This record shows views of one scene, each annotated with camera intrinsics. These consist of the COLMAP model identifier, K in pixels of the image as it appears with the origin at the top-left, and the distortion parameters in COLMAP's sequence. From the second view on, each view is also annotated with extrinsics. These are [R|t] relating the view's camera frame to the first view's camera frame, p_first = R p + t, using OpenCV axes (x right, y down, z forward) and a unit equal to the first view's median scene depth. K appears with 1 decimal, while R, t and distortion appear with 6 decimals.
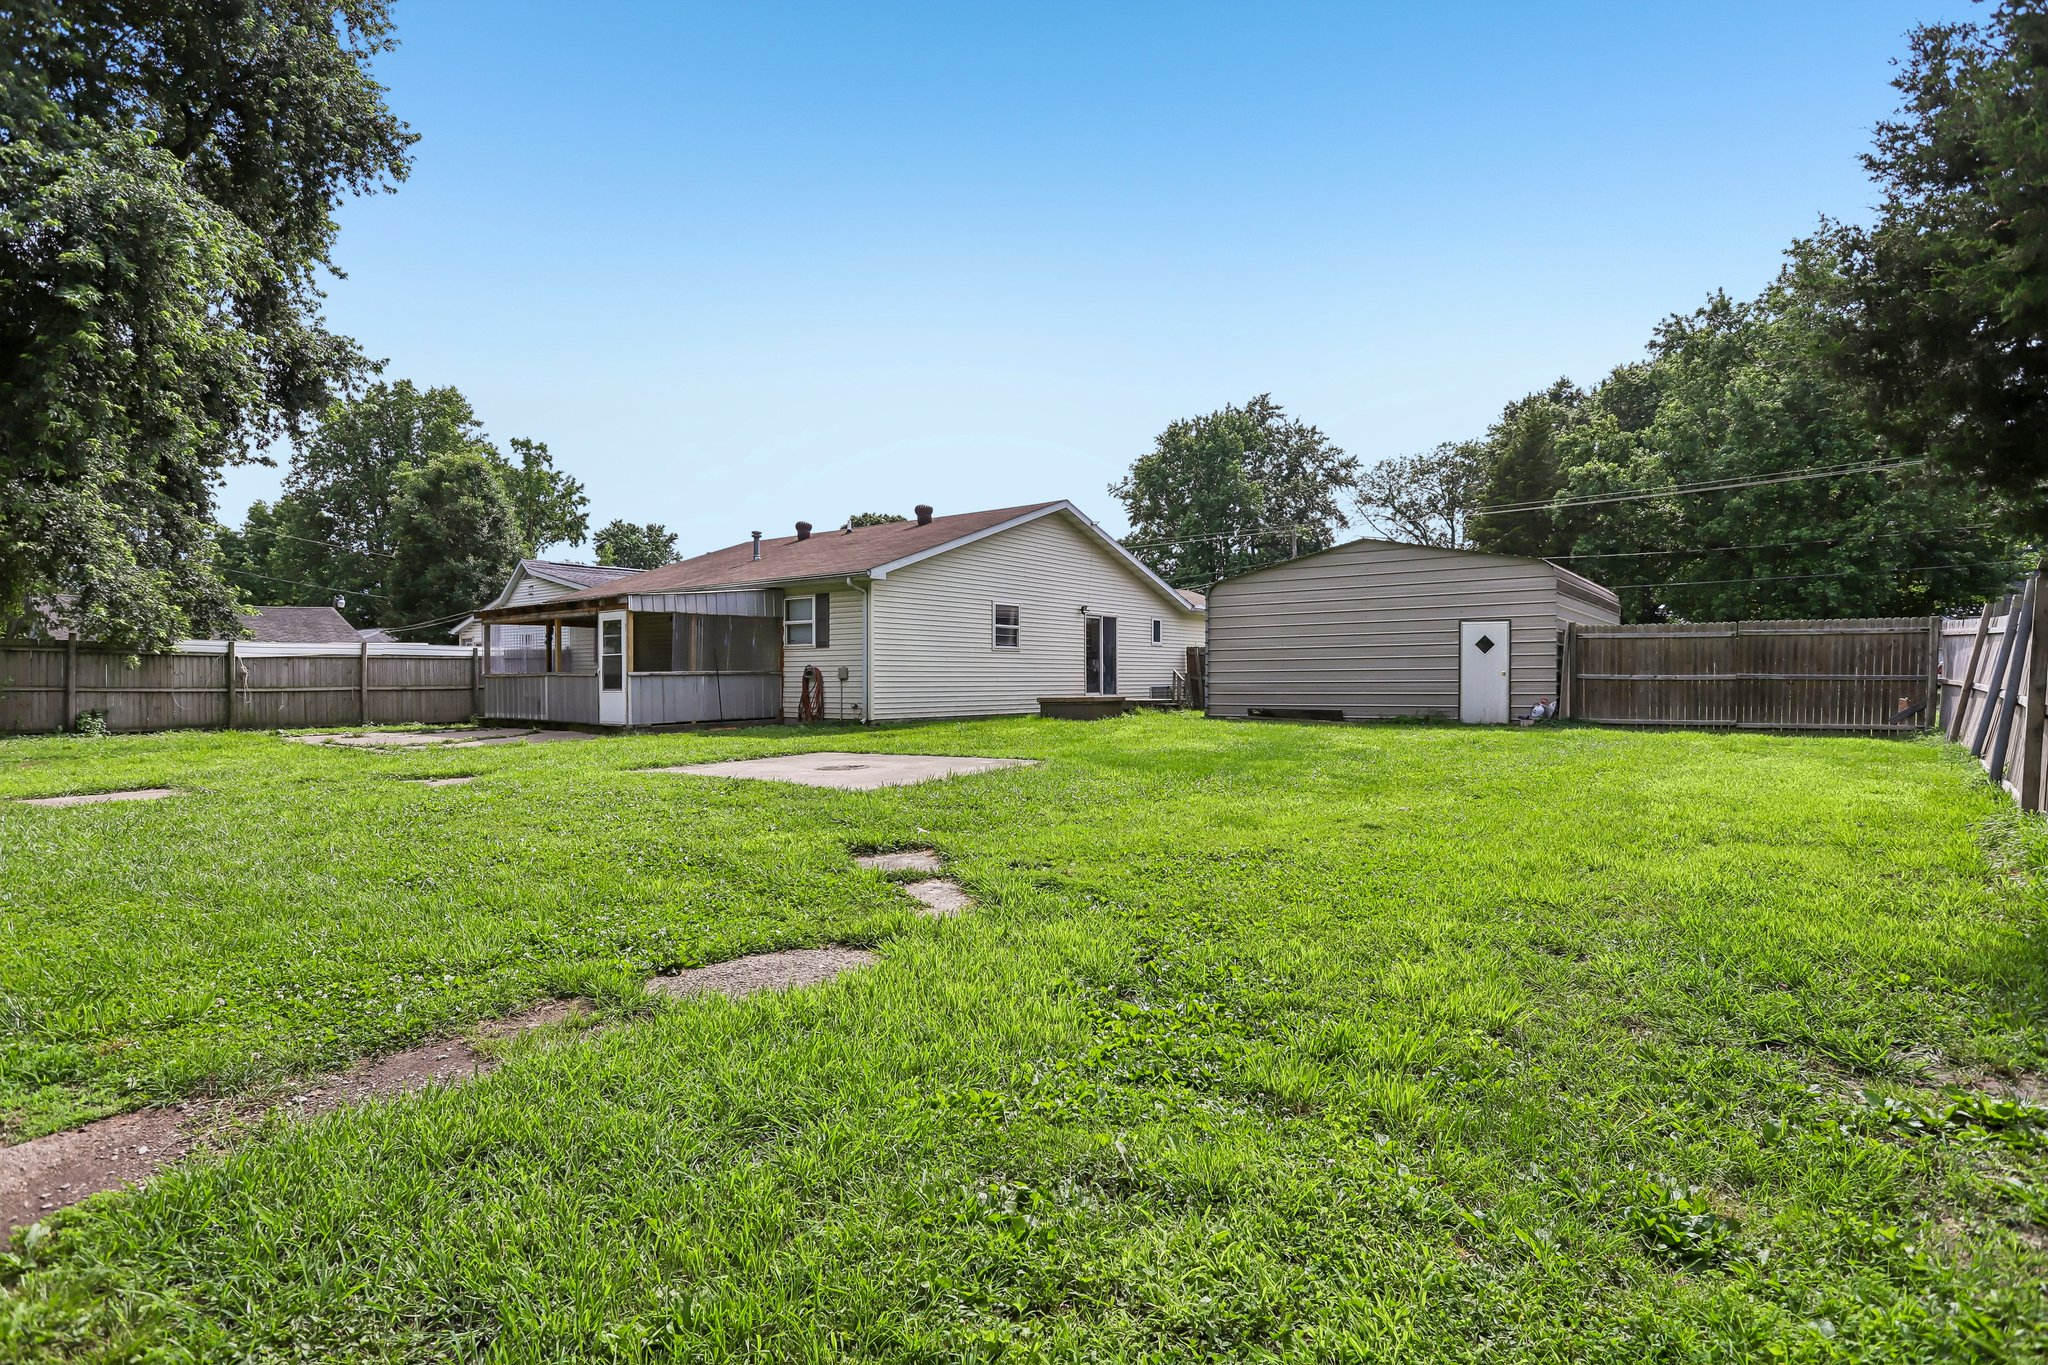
lens RADIAL K [[1053.7, 0, 1011.7], [0, 1053.7, 680.4], [0, 0, 1]] dist [-0.068706, 0.037104]
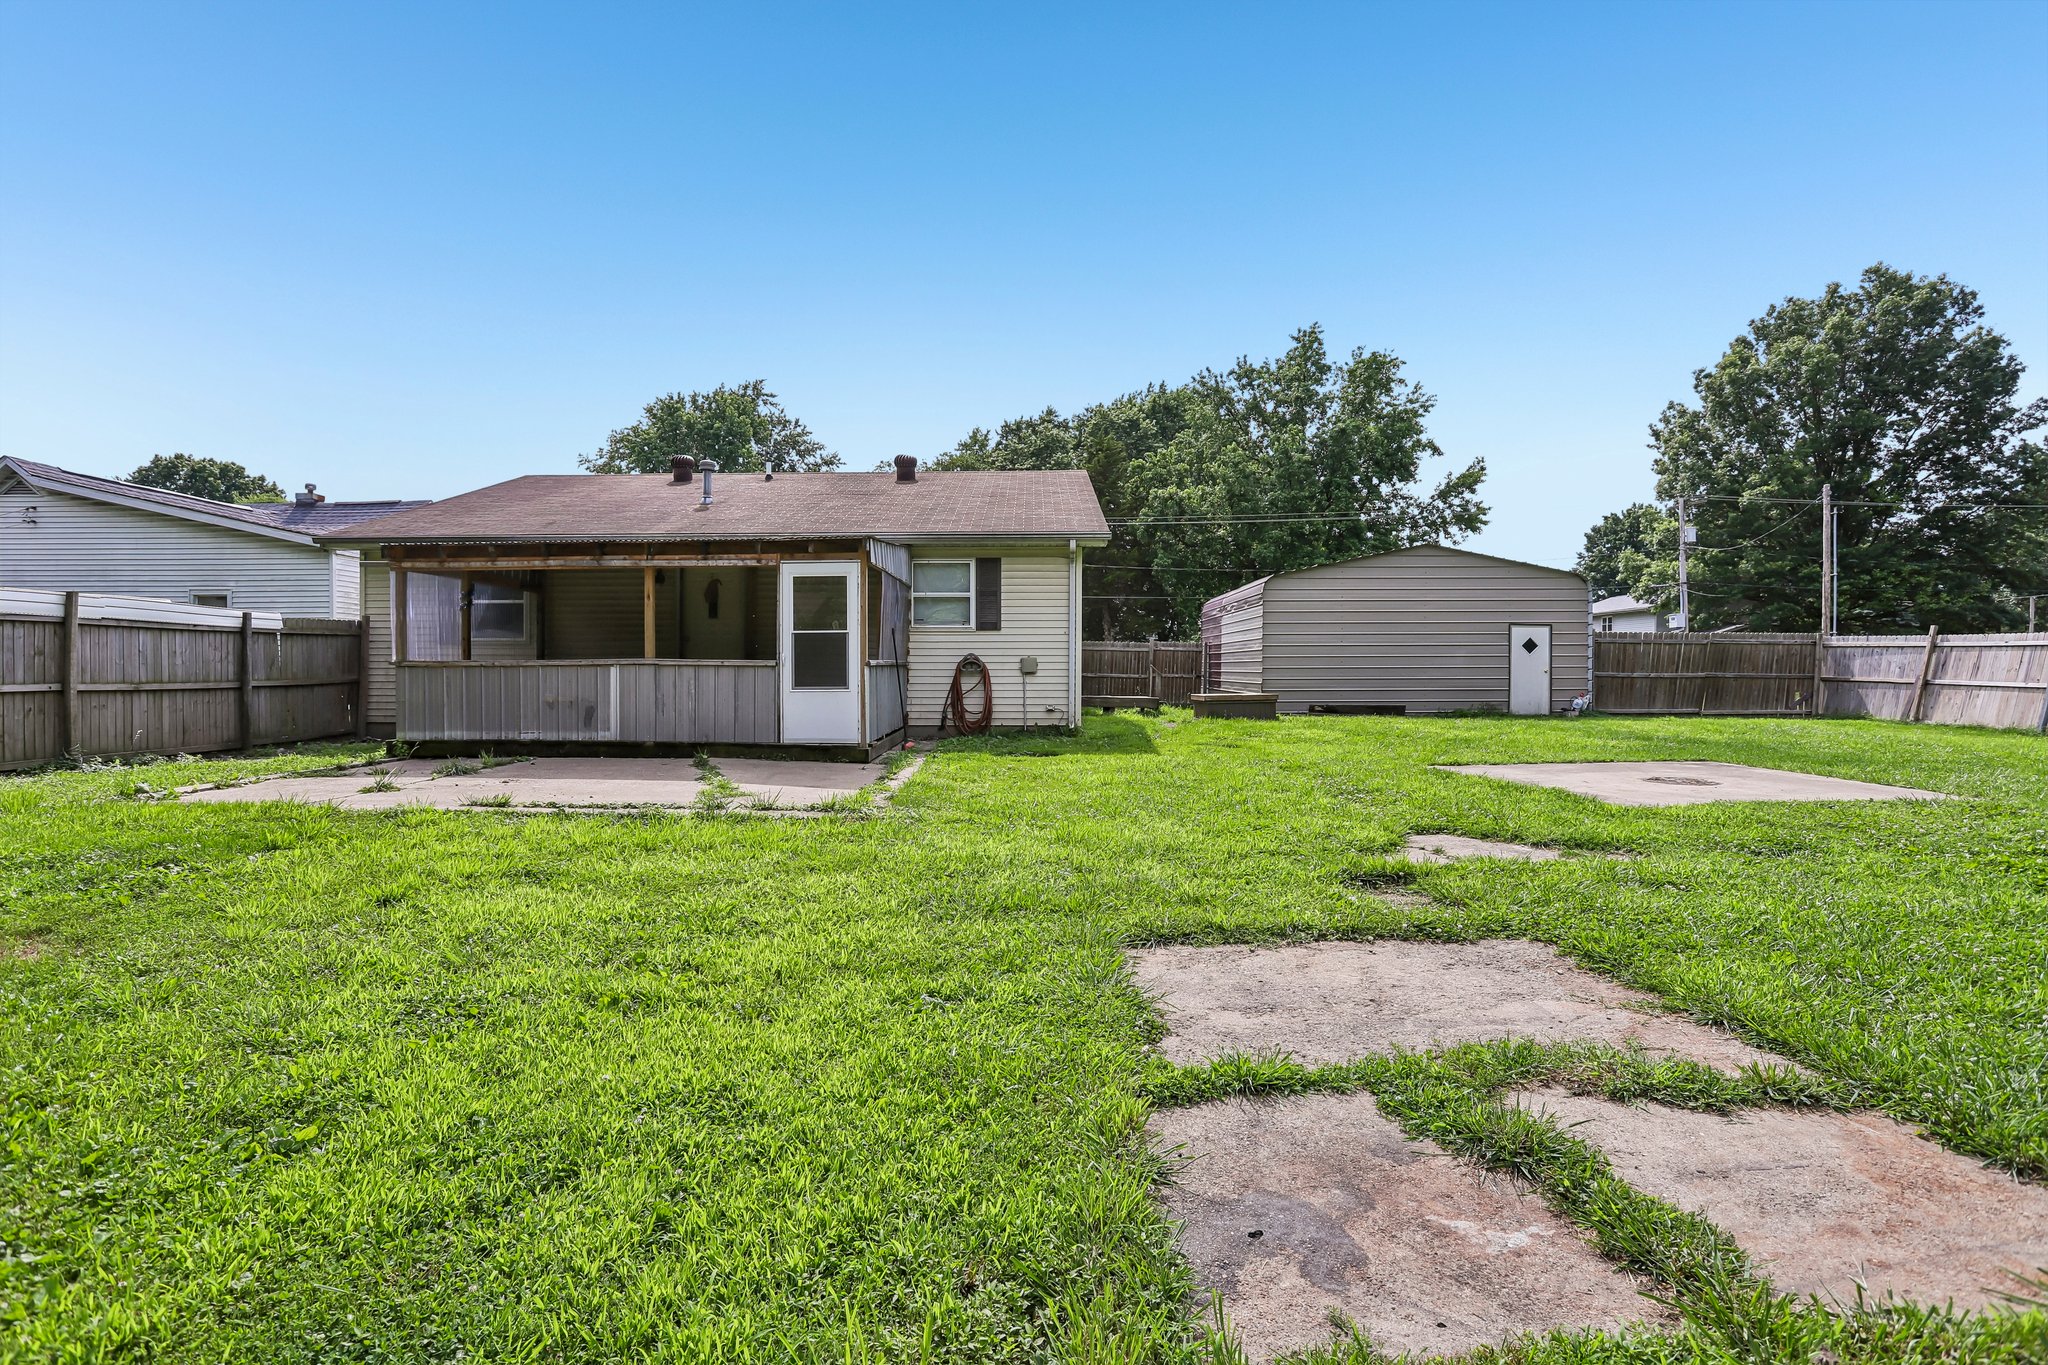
lens RADIAL K [[1053.7, 0, 1011.7], [0, 1053.7, 680.4], [0, 0, 1]] dist [-0.068706, 0.037104]
pose [[0.795218, 0.001552, 0.606322, -0.672162], [-0.003262, 0.999993, 0.001718, 0.003364], [-0.606315, -0.003344, 0.795217, 0.417203]]
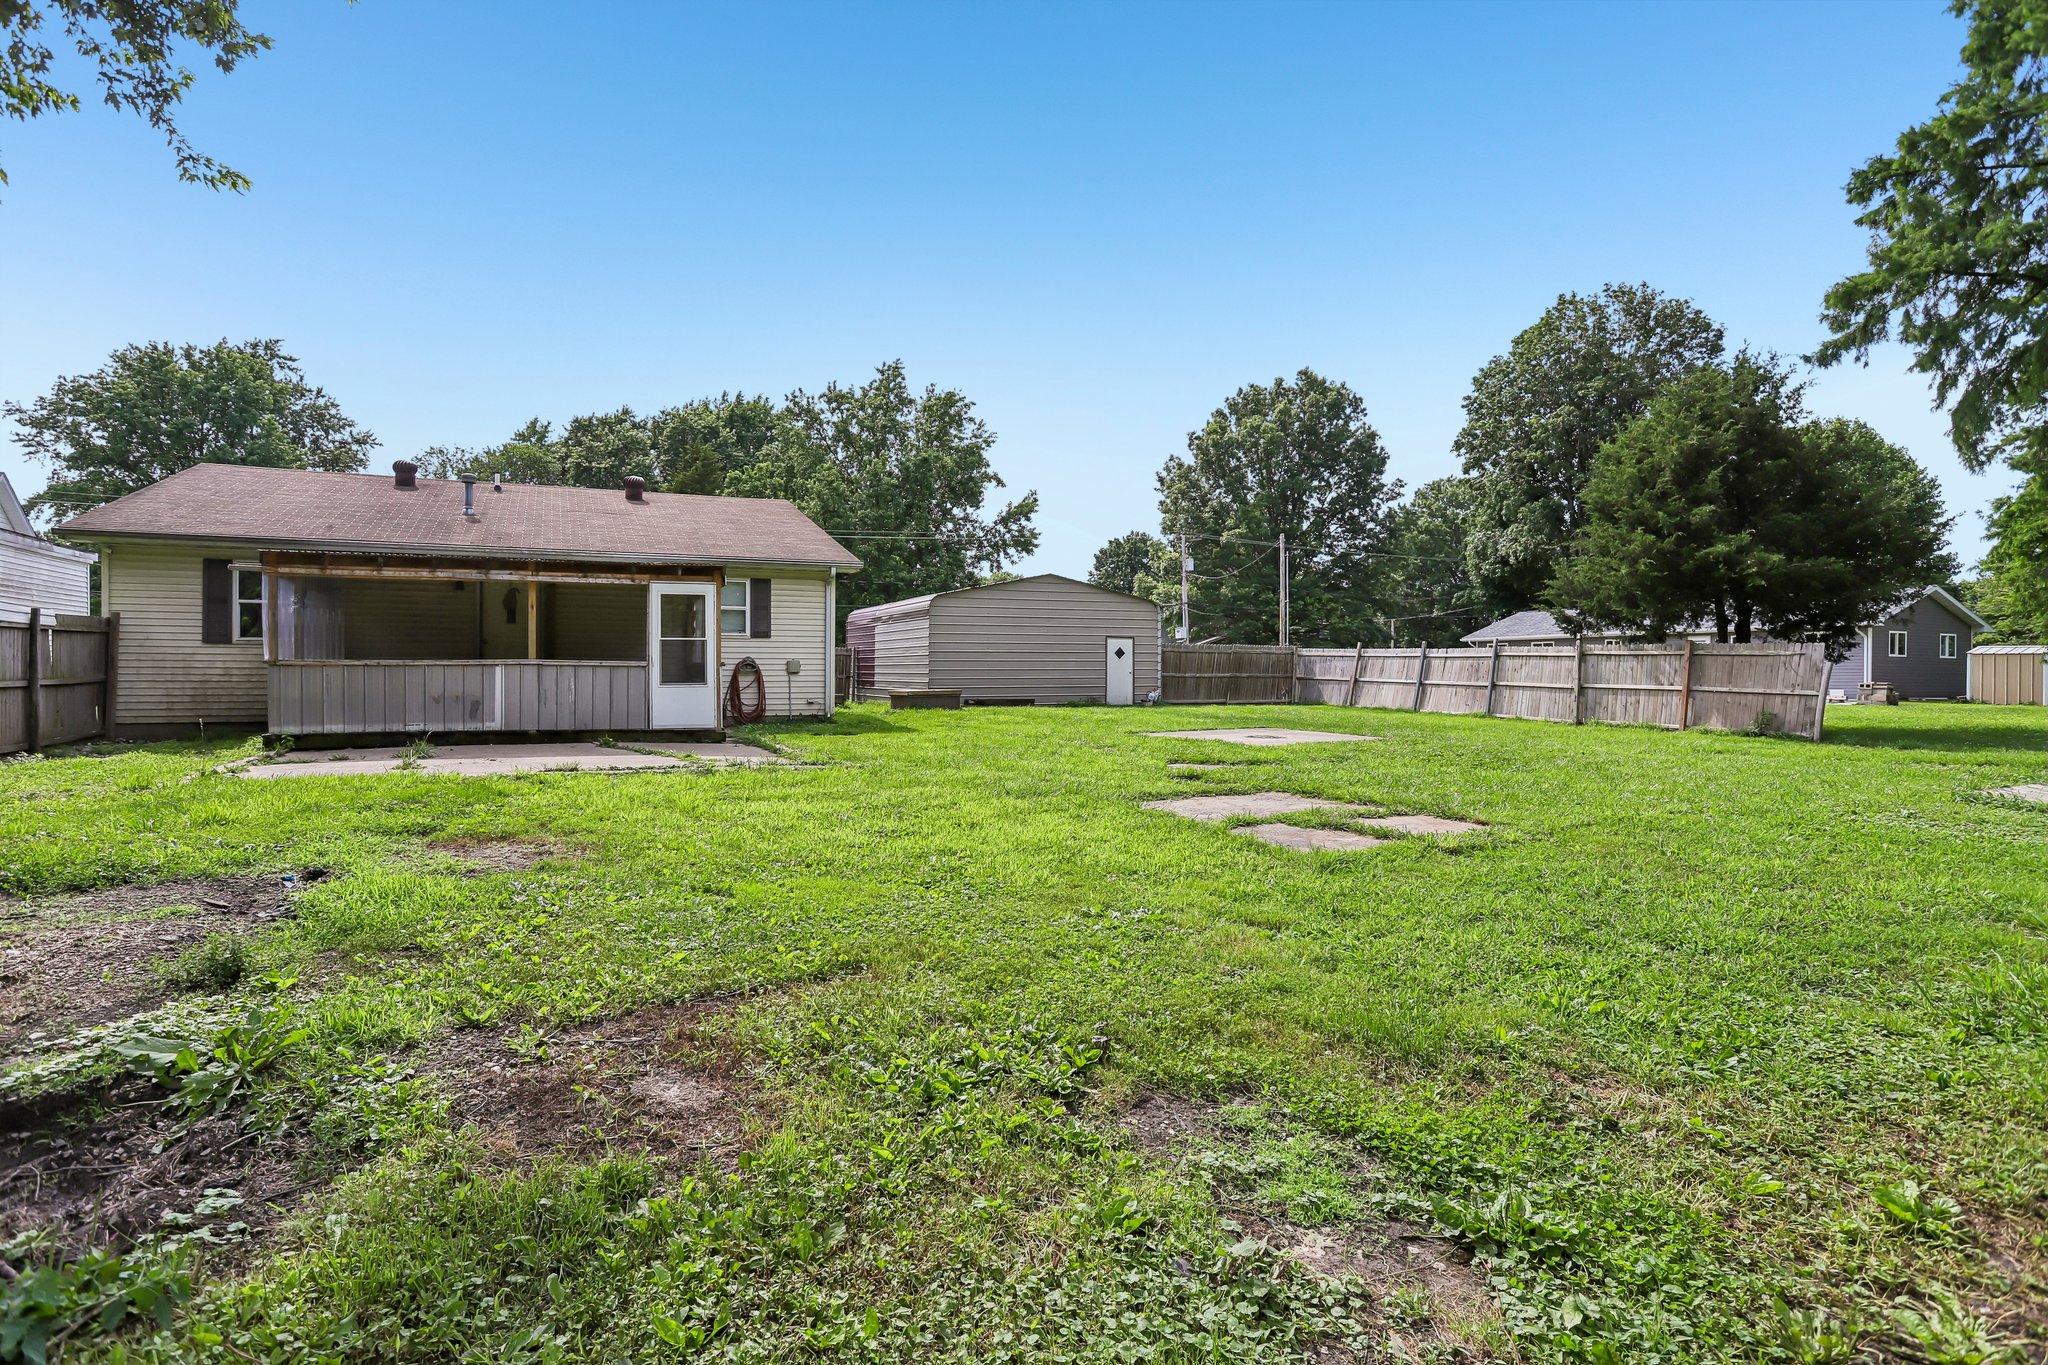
lens RADIAL K [[1053.7, 0, 1011.7], [0, 1053.7, 680.4], [0, 0, 1]] dist [-0.068706, 0.037104]
pose [[0.458778, 0.001407, 0.888550, -0.962802], [-0.001106, 0.999999, -0.001013, 0.007088], [-0.888550, -0.000518, 0.458779, 0.411785]]
